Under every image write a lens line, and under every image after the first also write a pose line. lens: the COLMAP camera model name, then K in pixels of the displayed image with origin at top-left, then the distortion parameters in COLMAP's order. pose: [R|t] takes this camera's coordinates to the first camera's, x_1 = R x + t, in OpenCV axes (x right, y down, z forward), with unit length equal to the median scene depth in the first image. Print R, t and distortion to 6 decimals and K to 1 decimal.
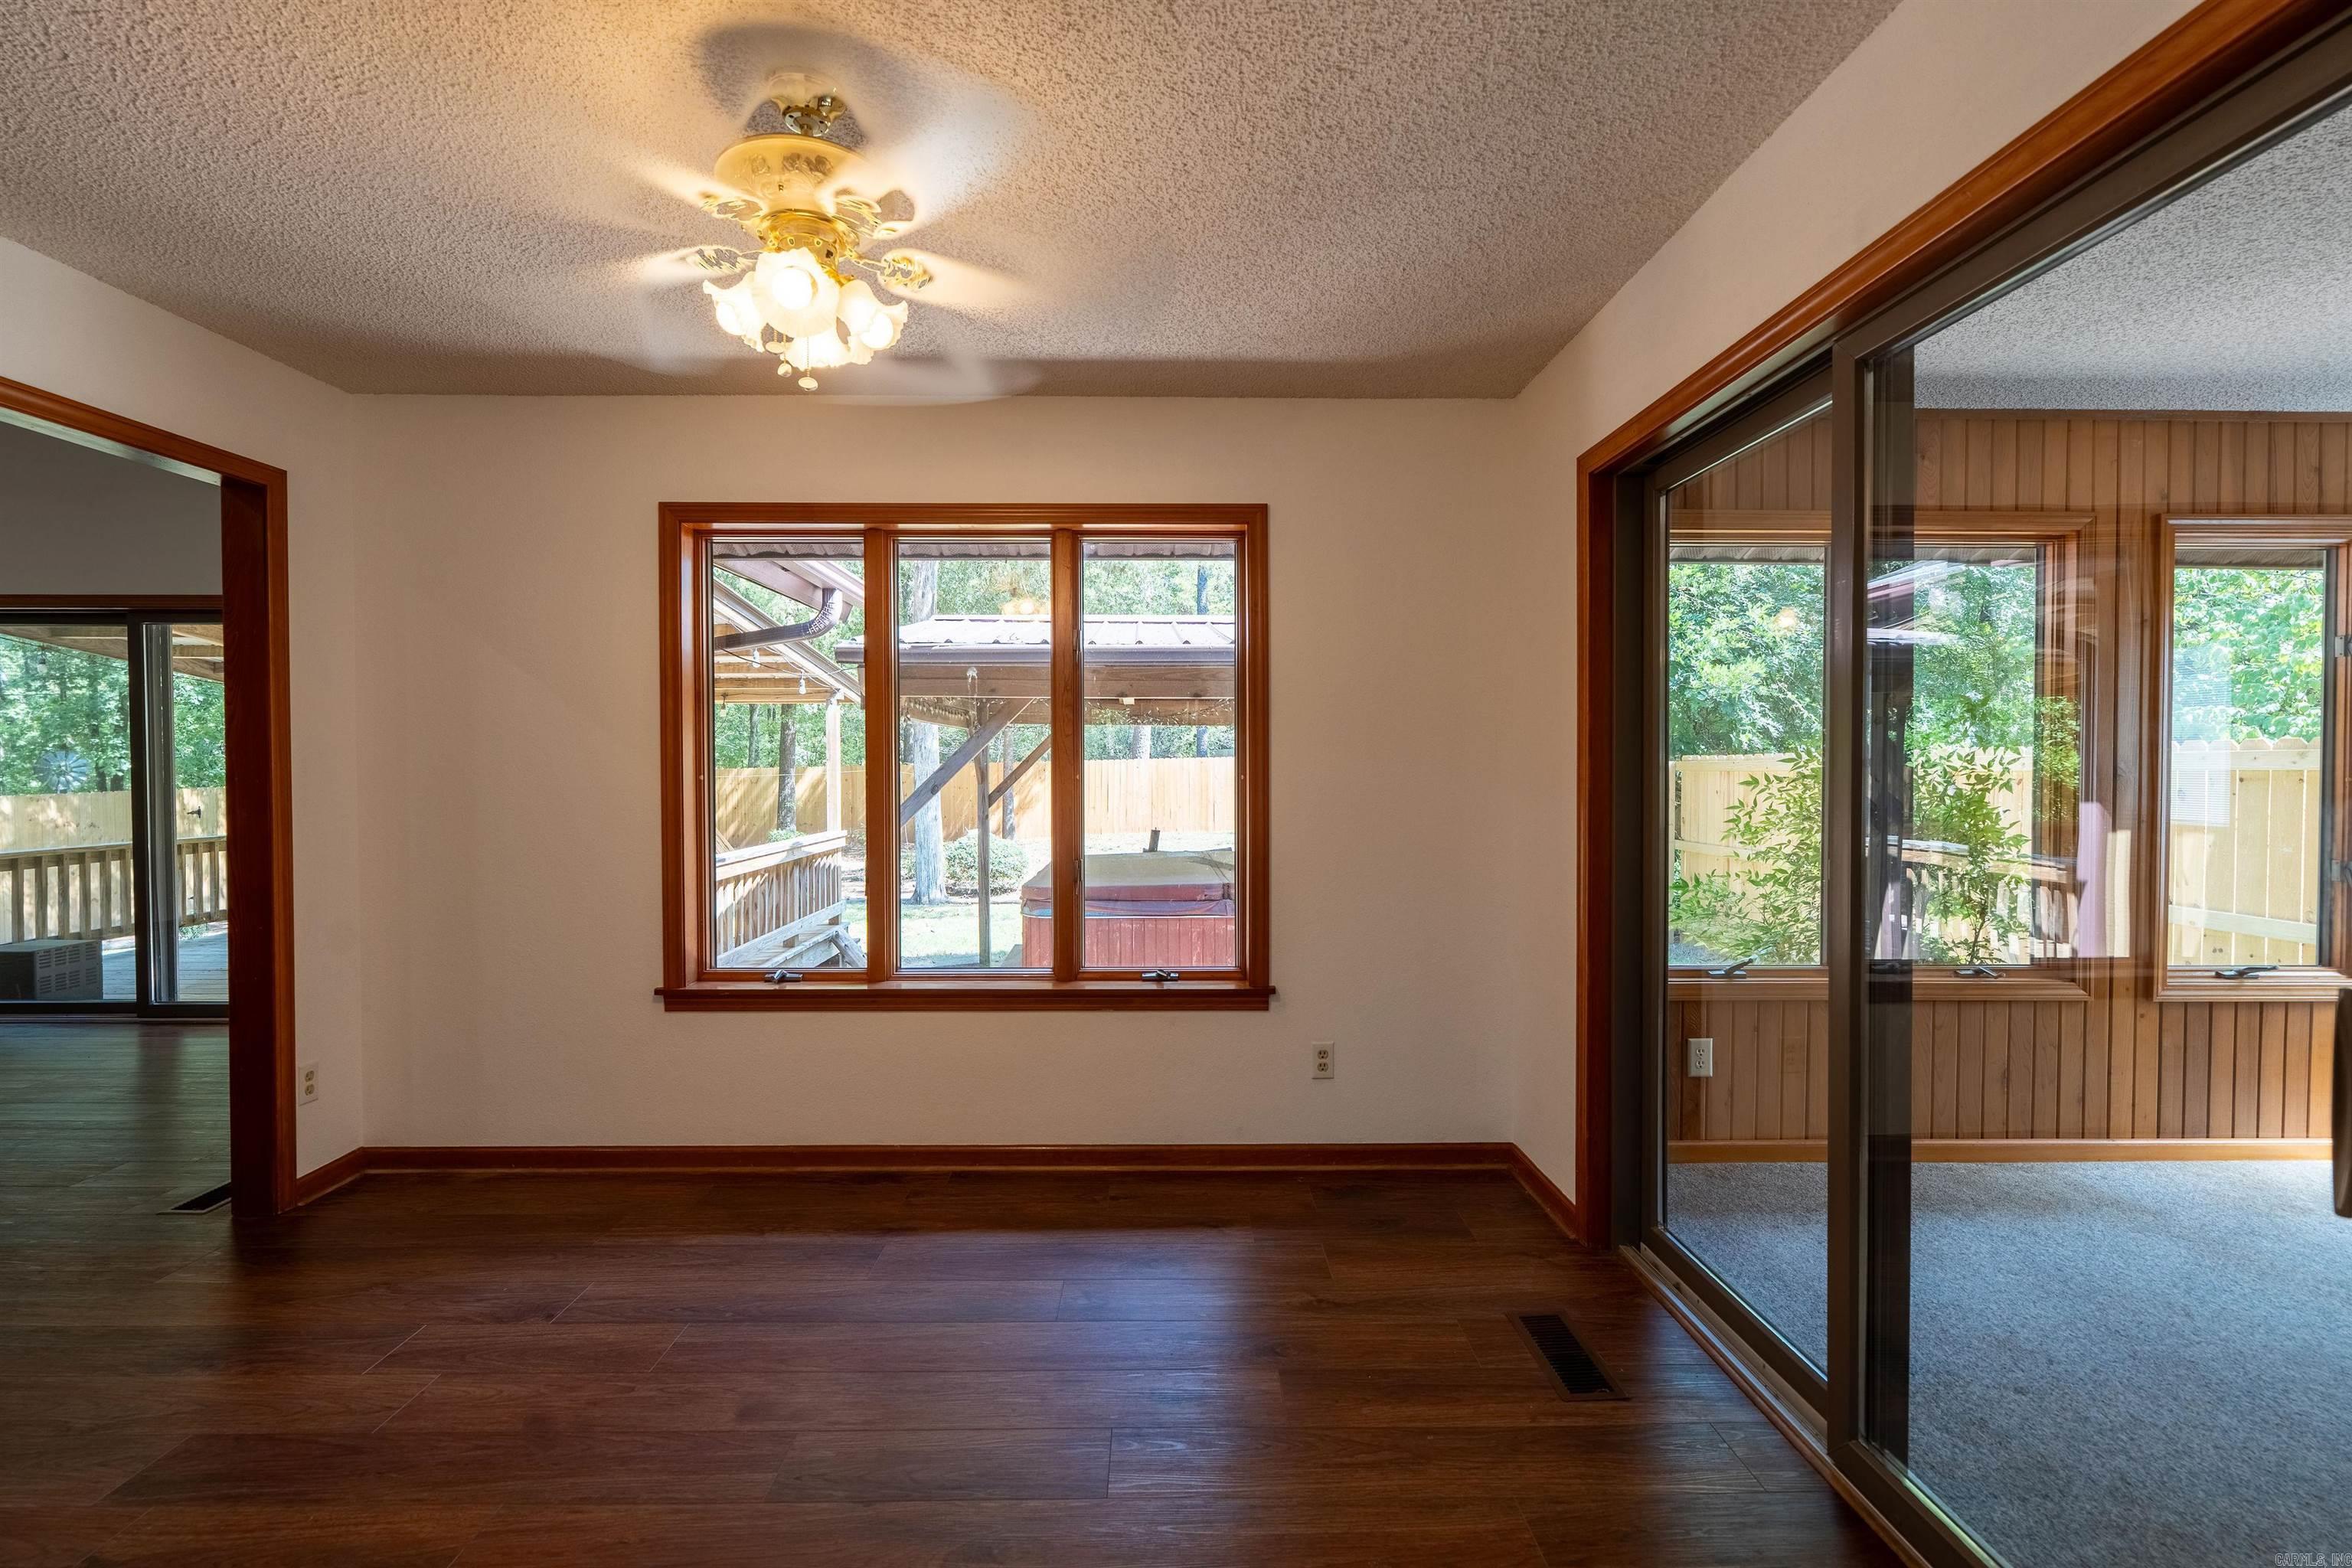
lens RADIAL K [[1047.3, 0, 1161.3], [0, 1047.3, 789.8], [0, 0, 1]] dist [-0.003624, 0.000528]
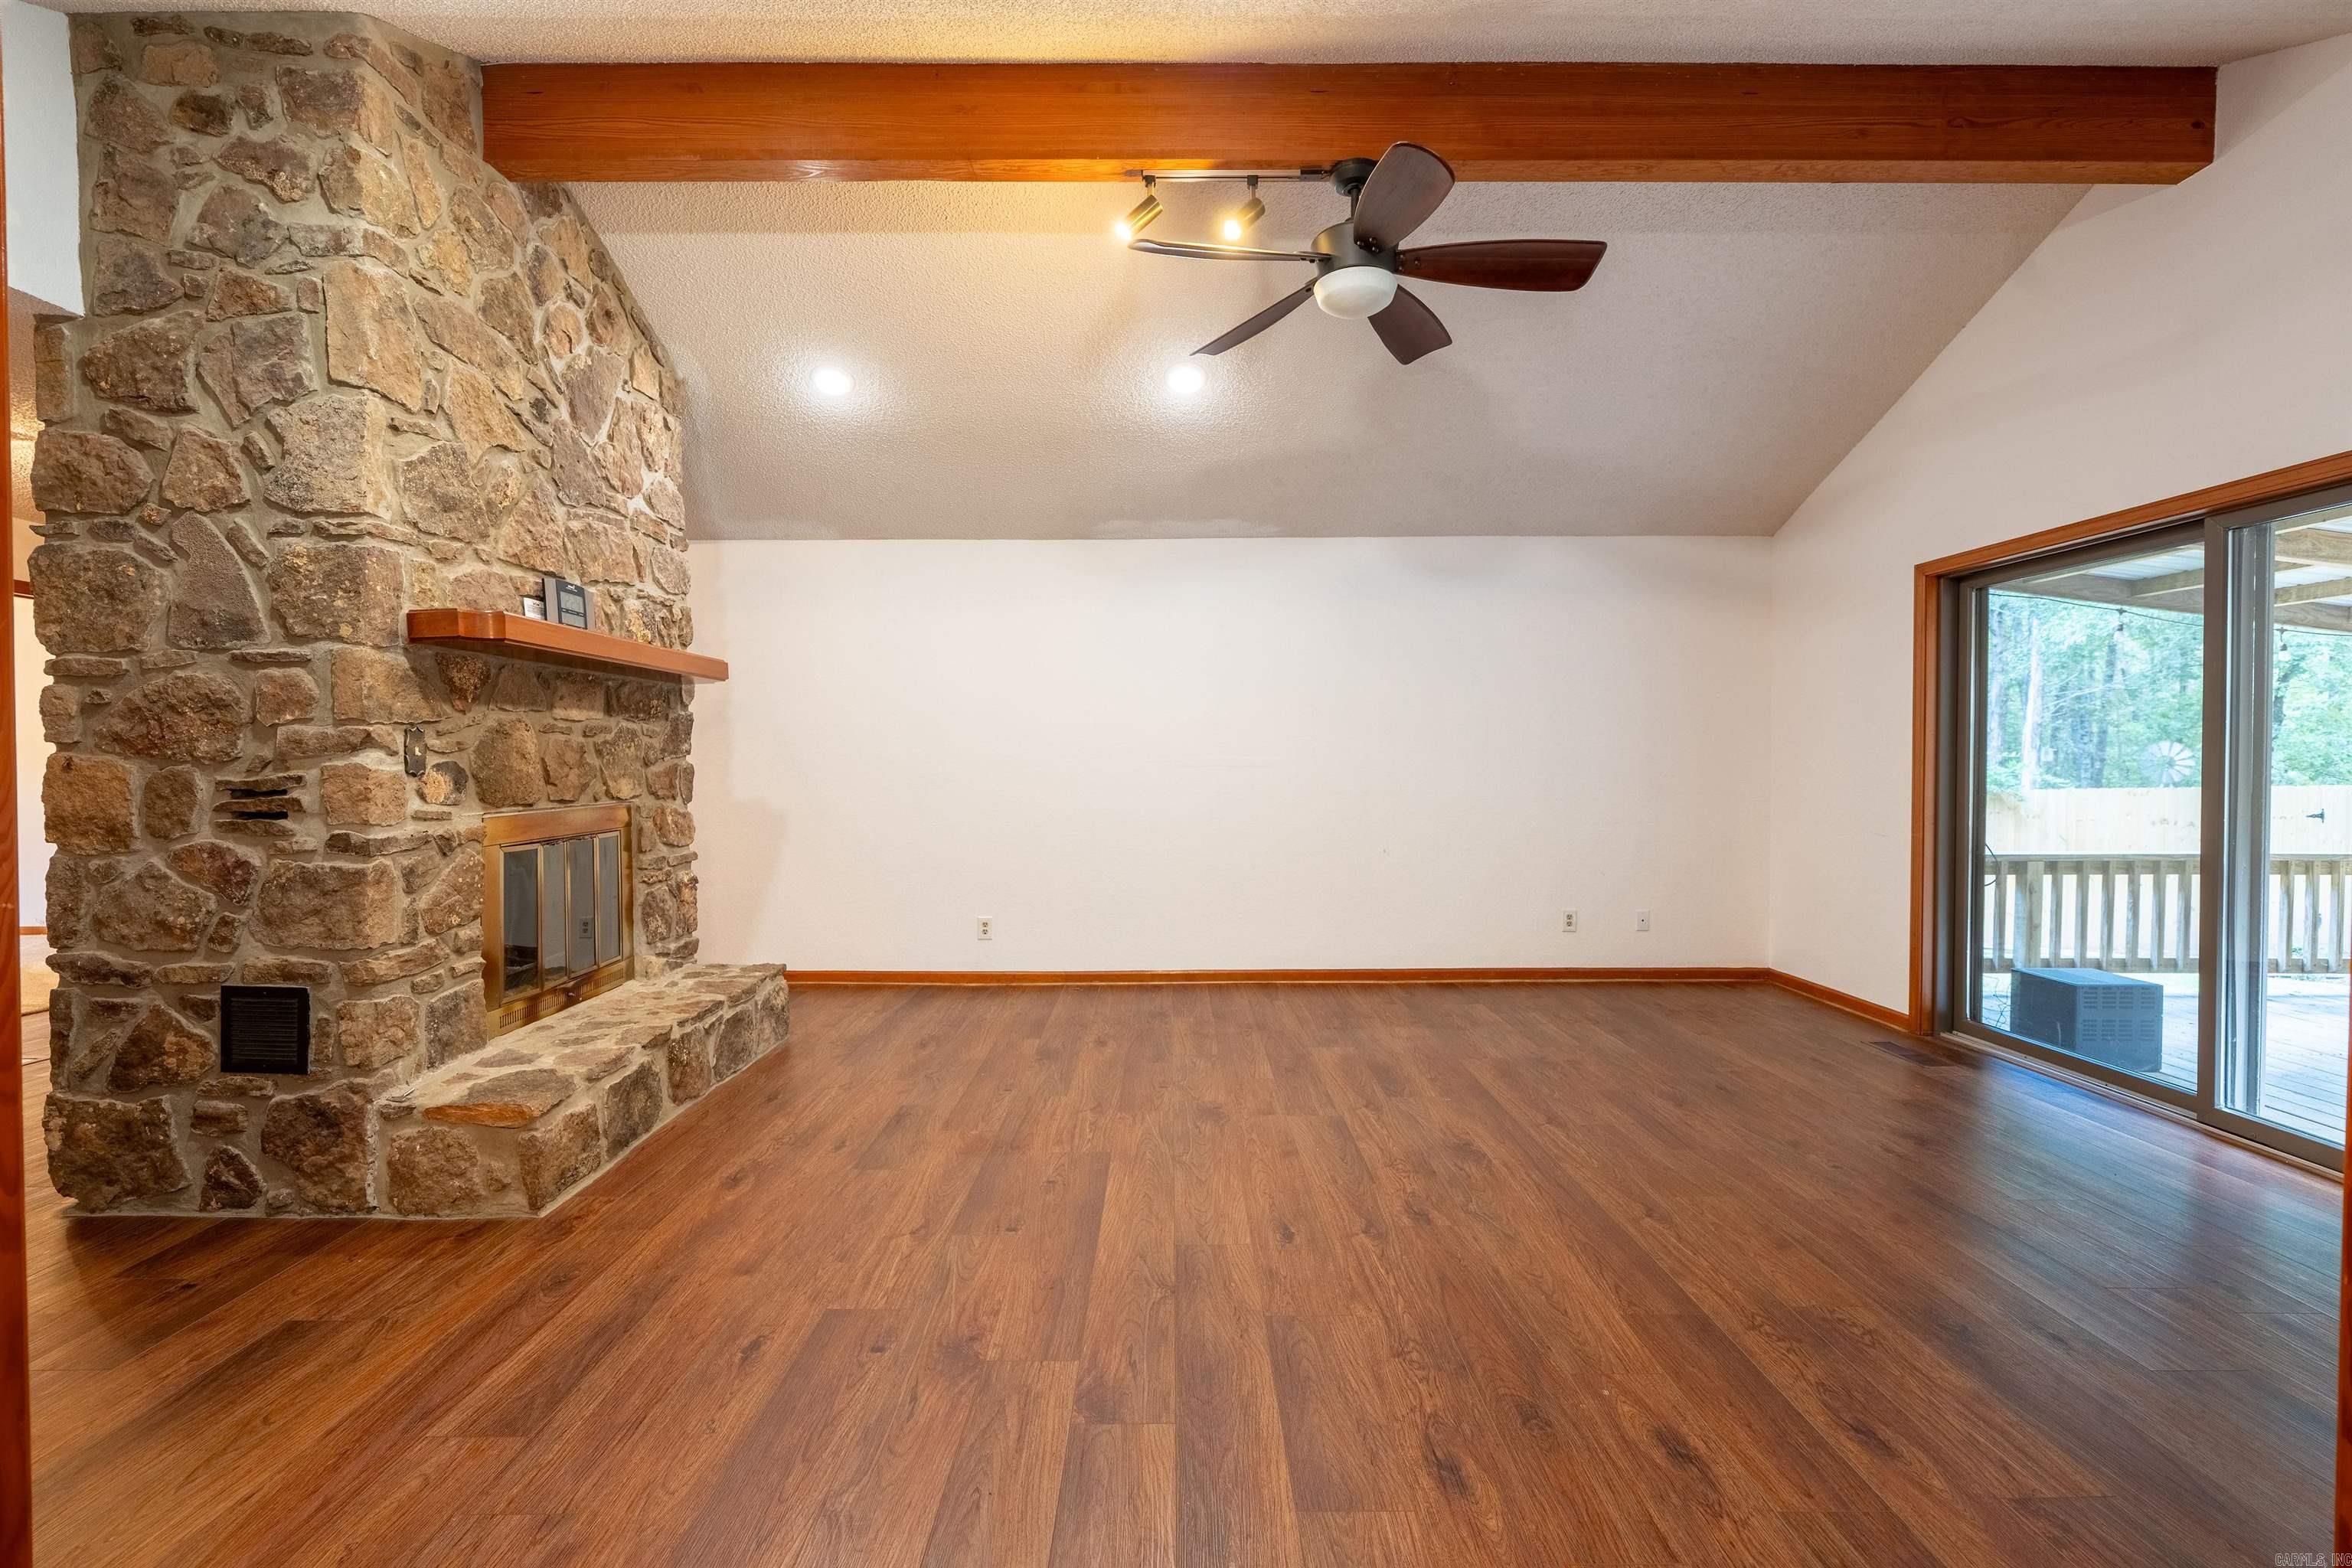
lens RADIAL K [[1047.3, 0, 1167.8], [0, 1047.3, 778.8], [0, 0, 1]] dist [-0.003624, 0.000528]
pose [[-0.003653, 0.017632, -0.999838, -0.506312], [-0.014983, 0.999731, 0.017685, -0.000254], [0.999881, 0.015045, -0.003387, 0.549503]]
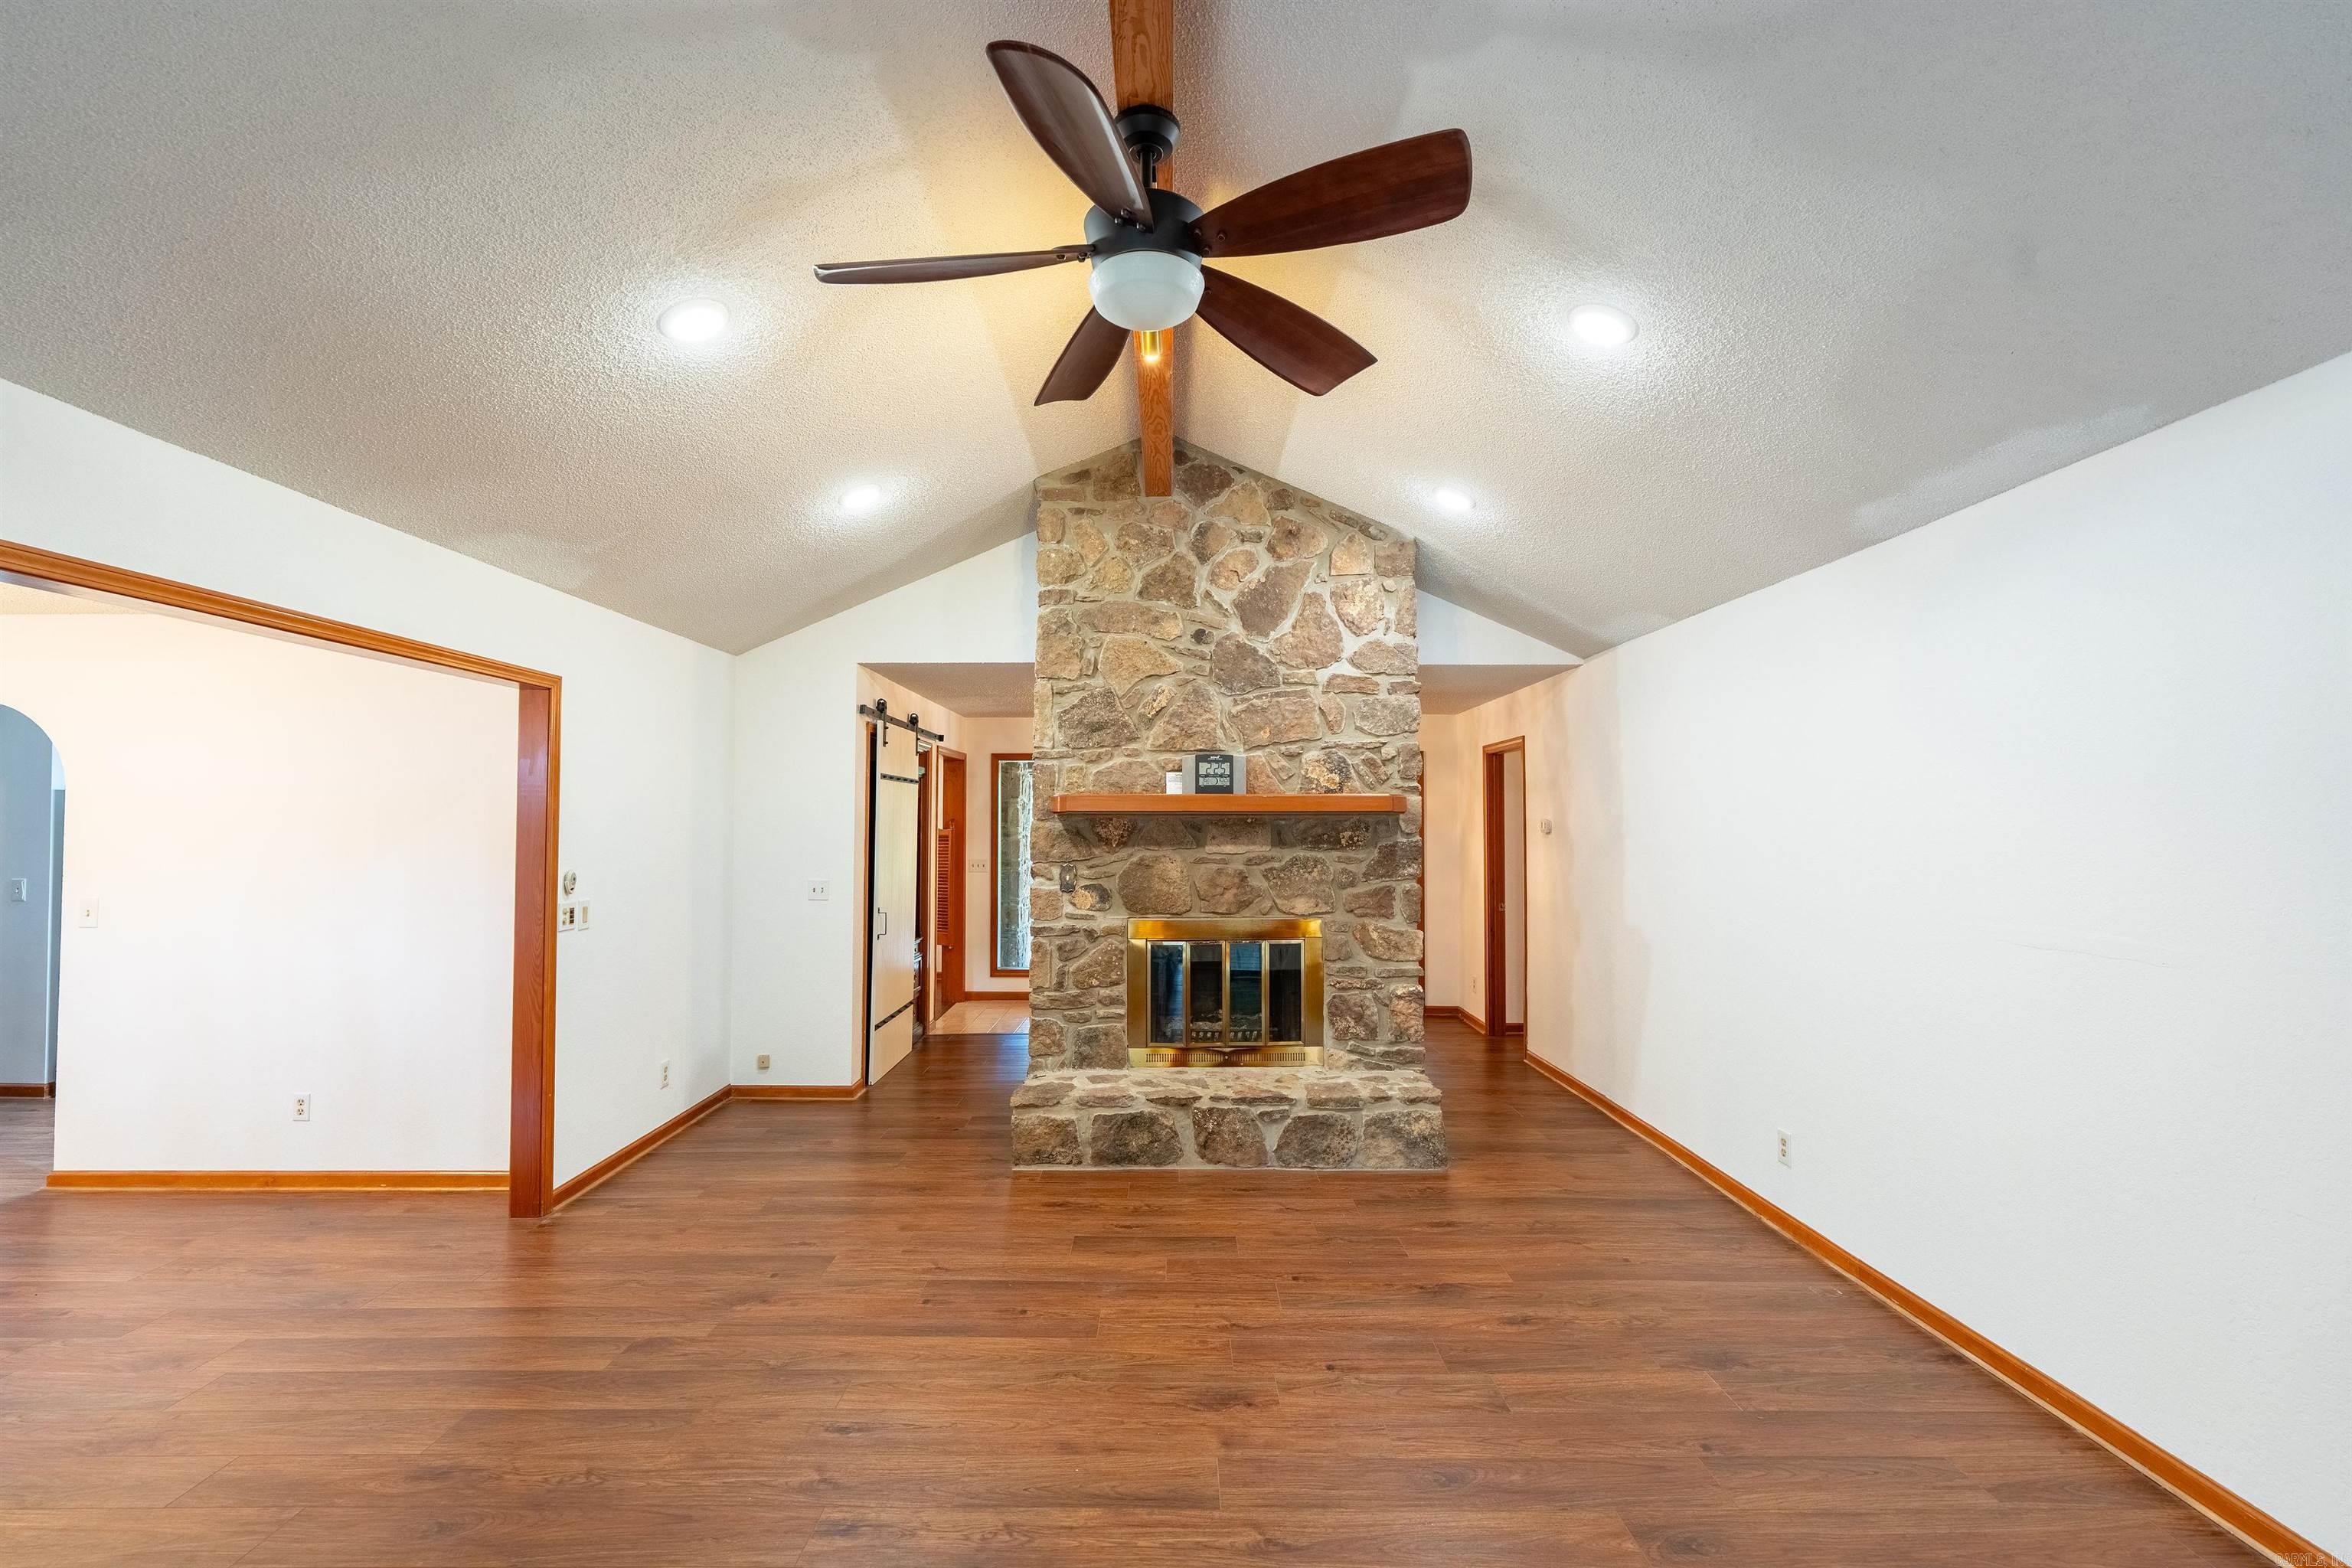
lens RADIAL K [[1047.3, 0, 1170.9], [0, 1047.3, 791.2], [0, 0, 1]] dist [-0.003624, 0.000528]
pose [[-0.999999, -0.001087, -0.000977, -1.618116], [-0.001072, 0.999891, -0.014735, -0.109102], [0.000993, -0.014734, -0.999891, 1.491607]]
